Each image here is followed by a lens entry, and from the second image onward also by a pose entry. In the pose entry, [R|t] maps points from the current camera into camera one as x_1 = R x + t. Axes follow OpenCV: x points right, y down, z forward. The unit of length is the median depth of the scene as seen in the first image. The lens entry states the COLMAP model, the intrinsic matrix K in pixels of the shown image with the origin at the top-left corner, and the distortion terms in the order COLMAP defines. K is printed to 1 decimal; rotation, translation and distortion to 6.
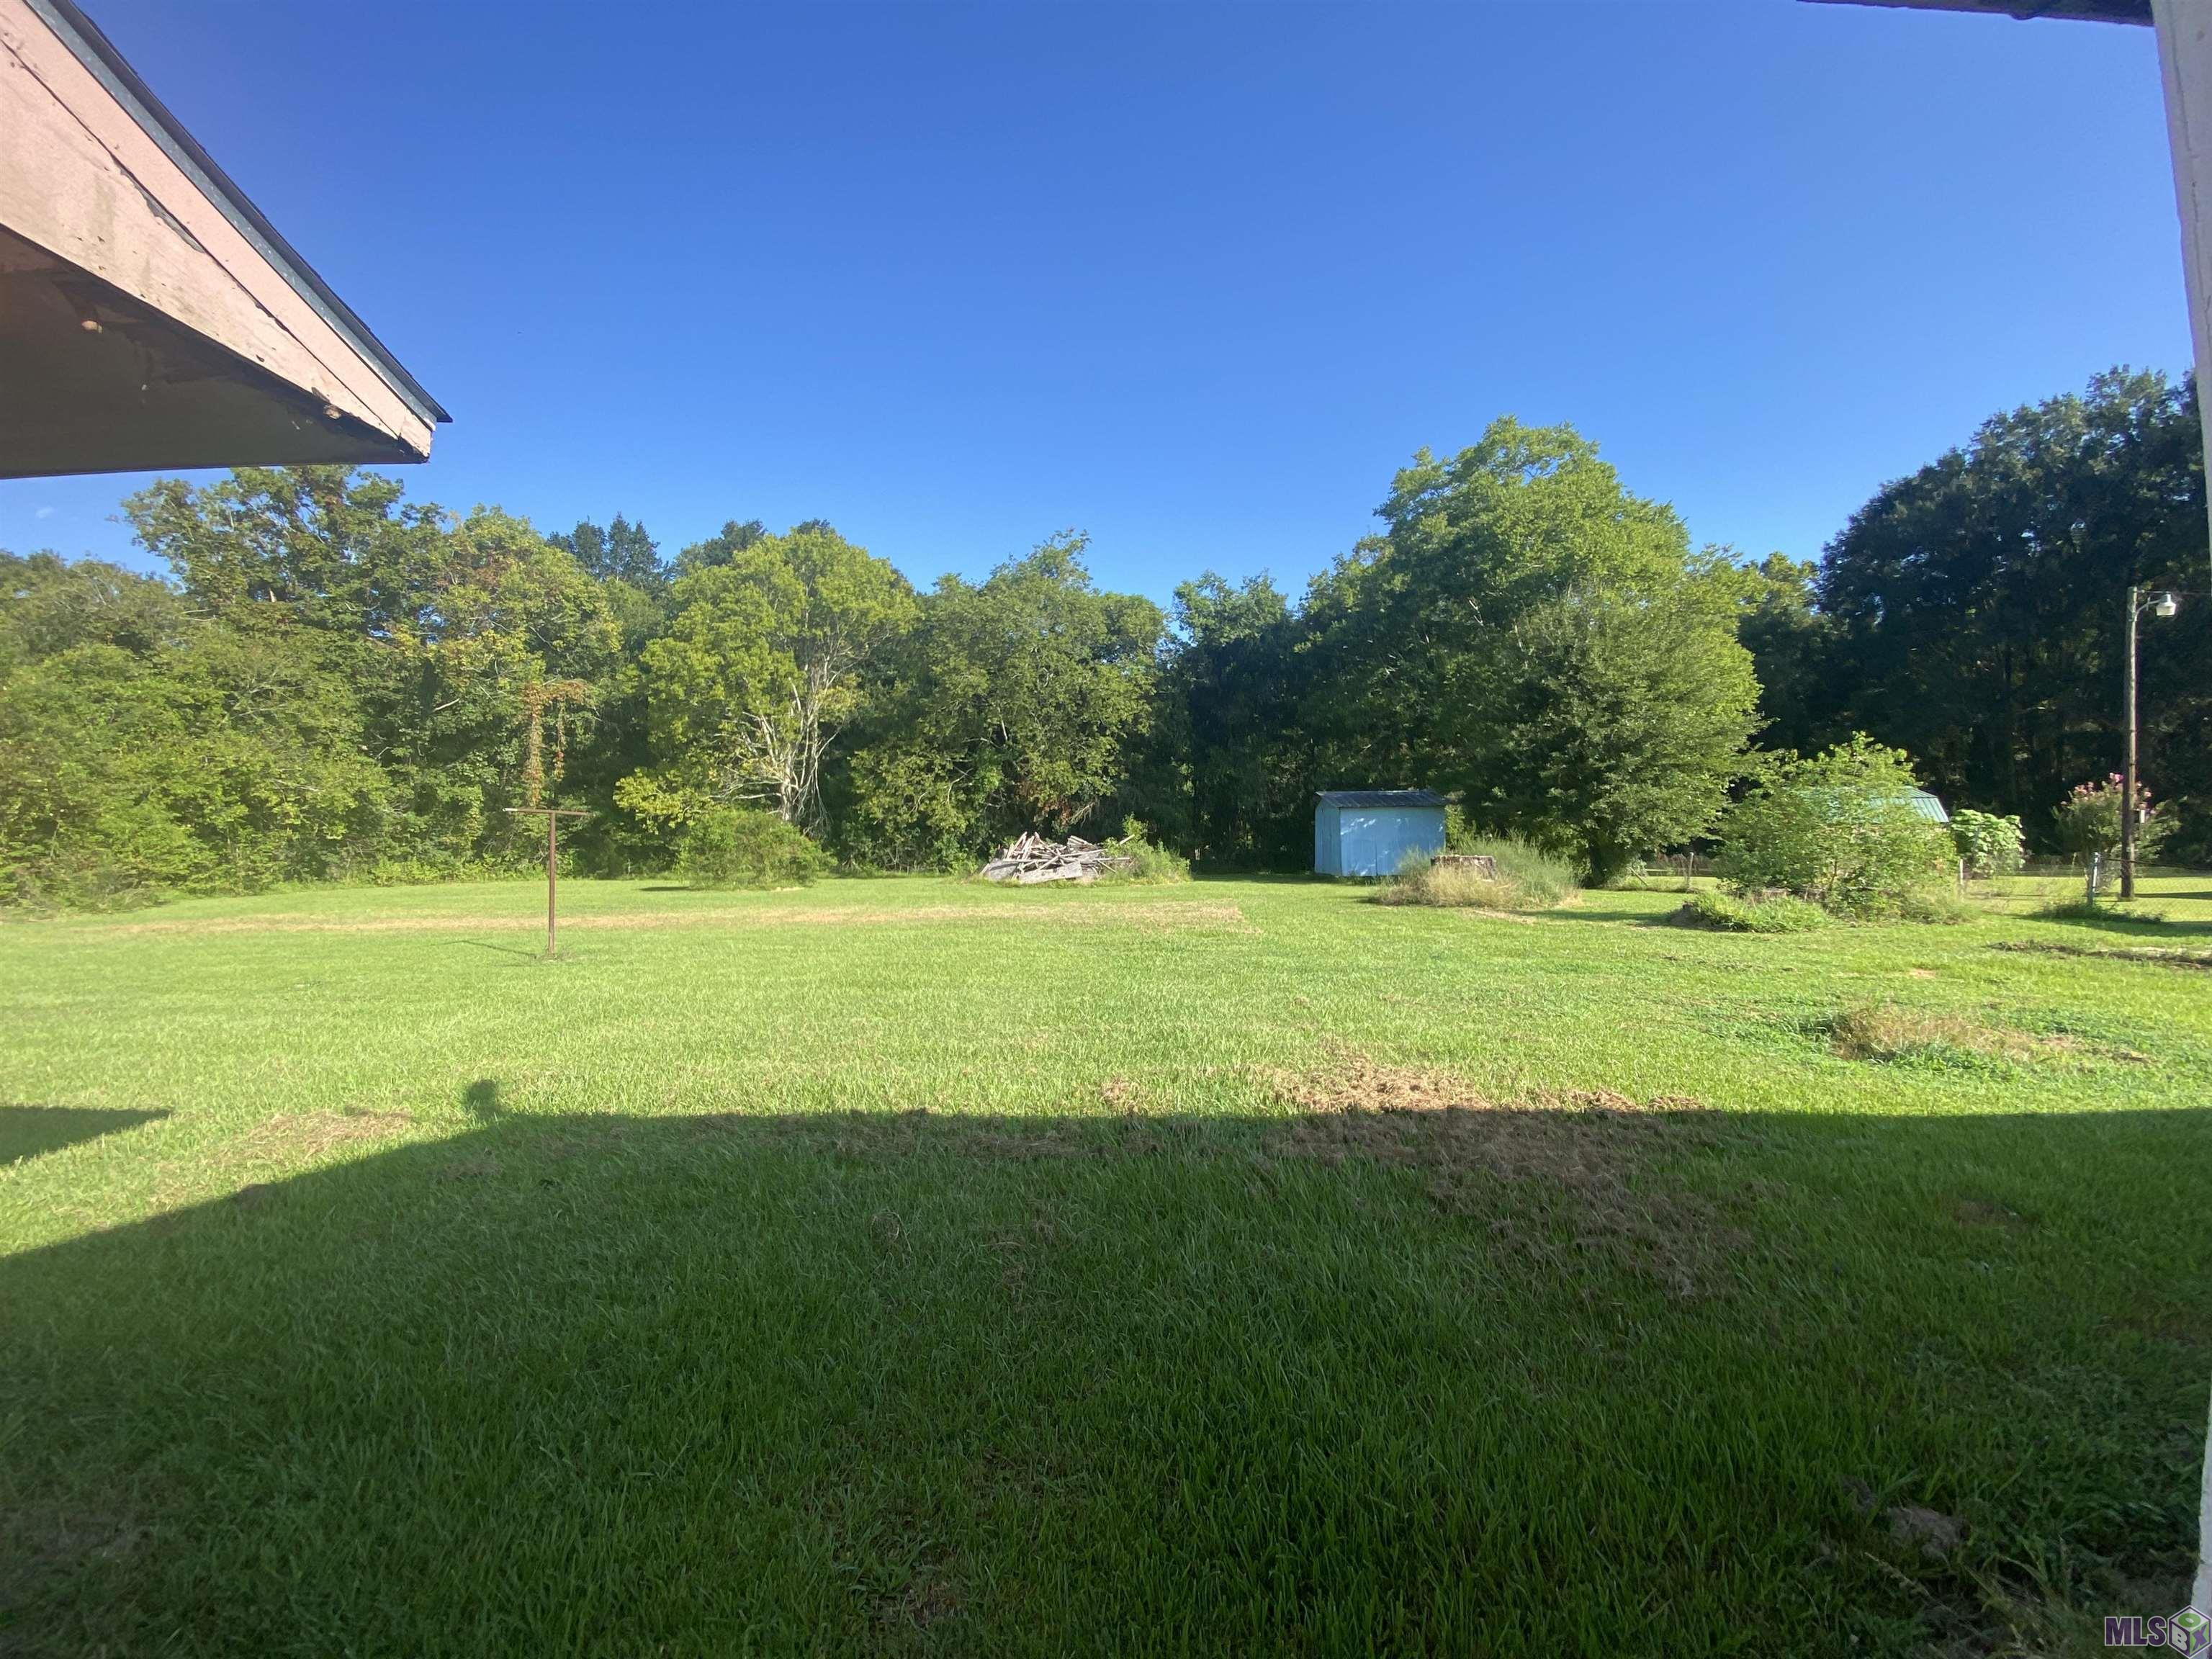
lens RADIAL K [[907.5, 0, 1090.8], [0, 907.5, 838.9], [0, 0, 1]] dist [-0.000563, -0.000837]
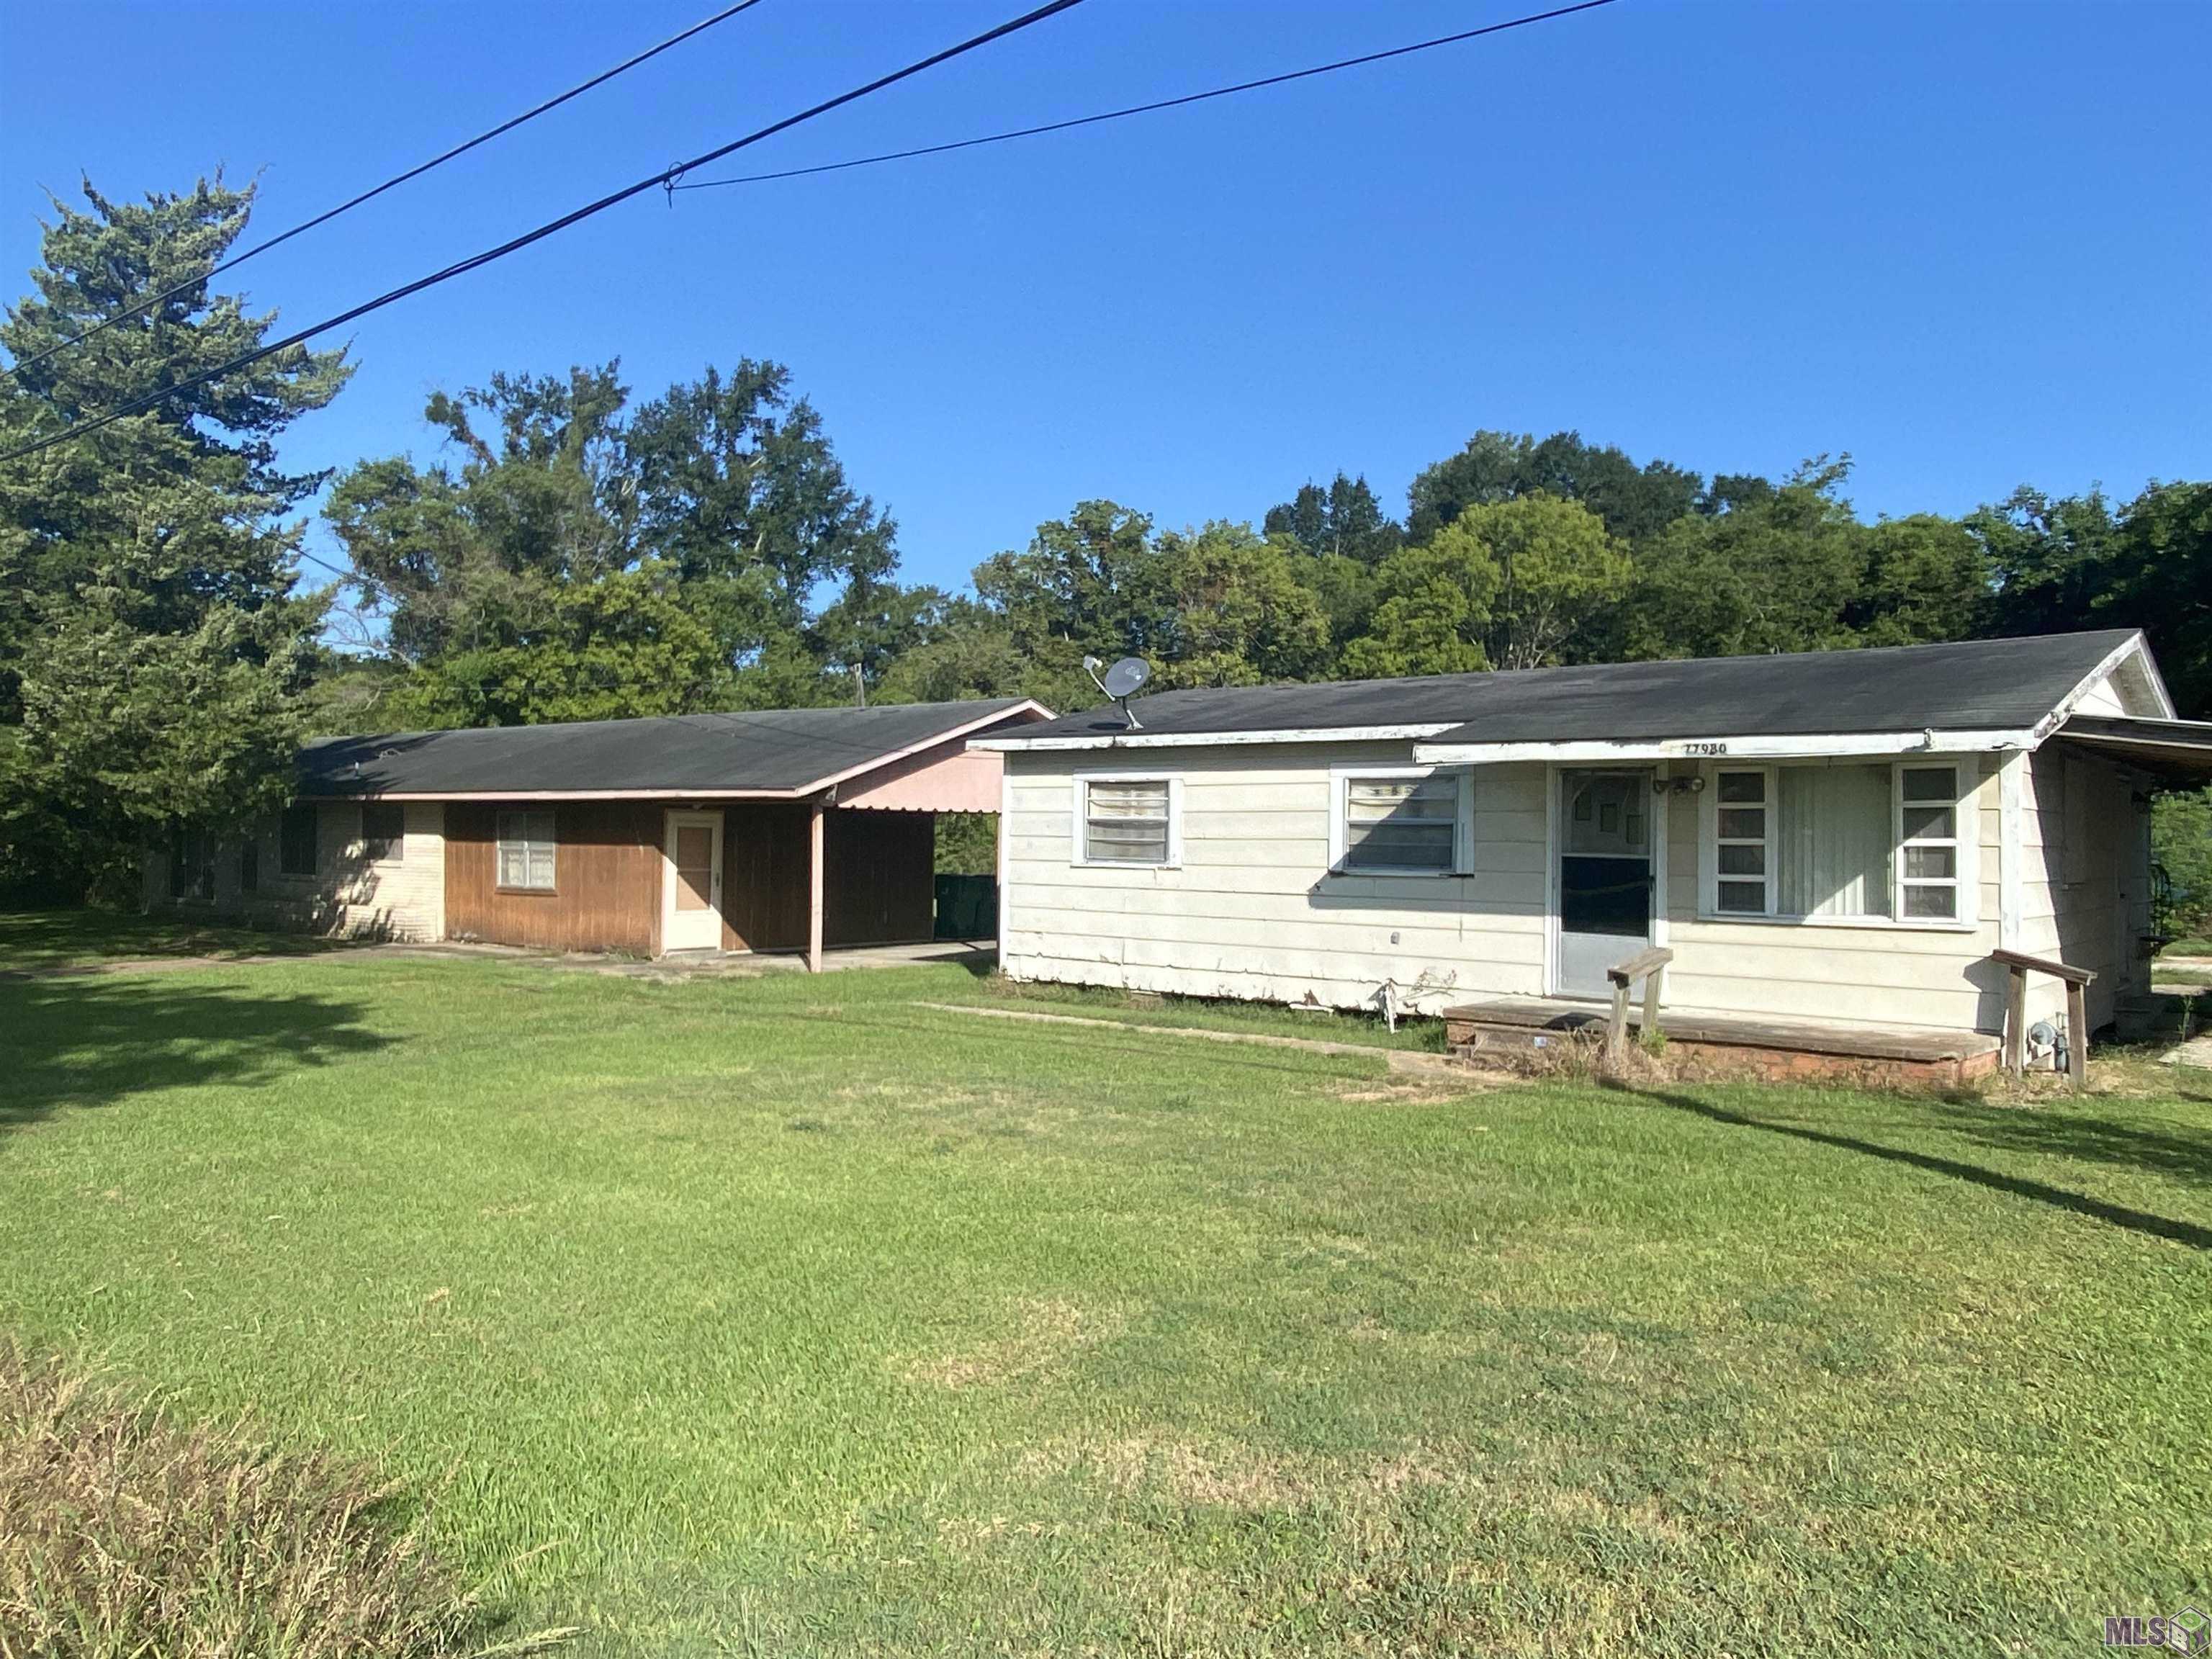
lens RADIAL K [[1550.1, 0, 1105.3], [0, 1550.1, 825.7], [0, 0, 1]] dist [0.010523, 0.002533]
pose [[0.787067, 0.006163, -0.616837, 0.360558], [0.000791, 0.999939, 0.010999, -0.033812], [0.616867, -0.009145, 0.787014, -0.518827]]
